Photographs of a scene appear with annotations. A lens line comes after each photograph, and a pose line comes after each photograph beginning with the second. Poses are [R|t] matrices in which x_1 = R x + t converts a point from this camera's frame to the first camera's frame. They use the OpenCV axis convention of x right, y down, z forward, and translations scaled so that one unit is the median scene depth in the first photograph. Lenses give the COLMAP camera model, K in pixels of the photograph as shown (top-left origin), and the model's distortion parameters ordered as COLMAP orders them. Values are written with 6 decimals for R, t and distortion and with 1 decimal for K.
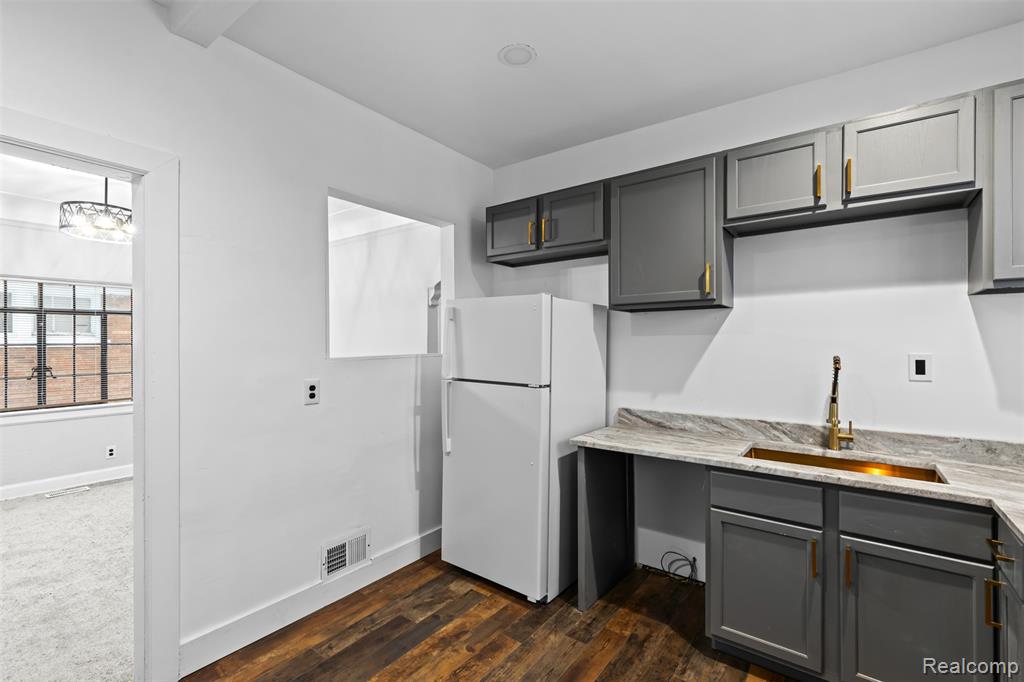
lens RADIAL K [[466.8, 0, 519.2], [0, 466.8, 339.3], [0, 0, 1]] dist [0.018923, 0.000162]
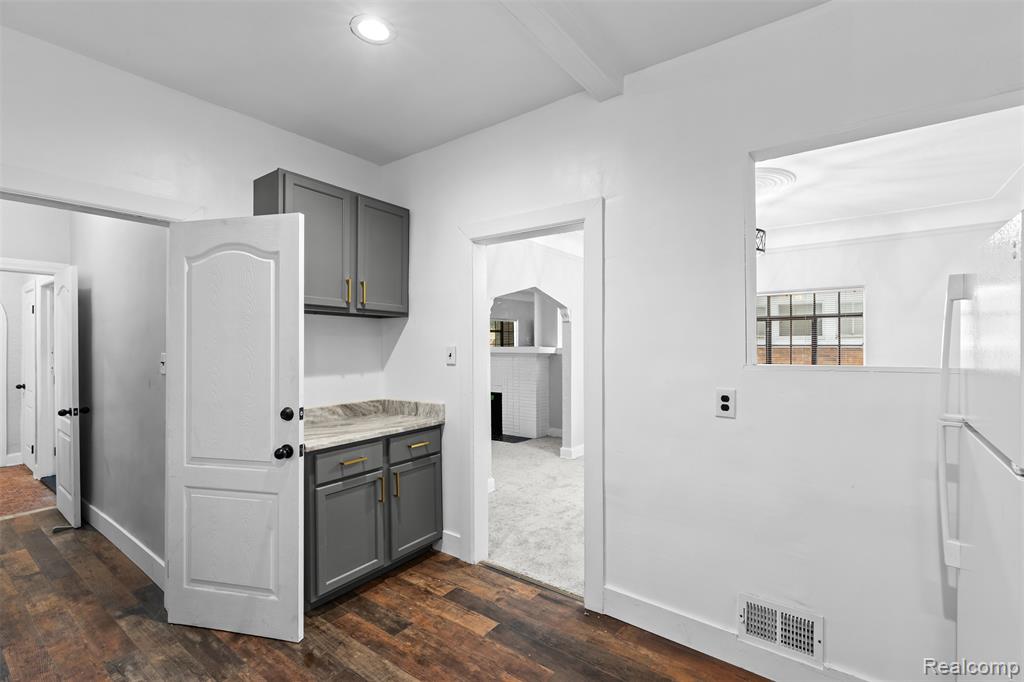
lens RADIAL K [[466.8, 0, 510.8], [0, 466.8, 341.0], [0, 0, 1]] dist [0.018923, 0.000162]
pose [[-0.011767, -0.003481, -0.999925, 0.469124], [0.005321, 0.999980, -0.003544, -0.000741], [0.999917, -0.005362, -0.011748, 0.687417]]
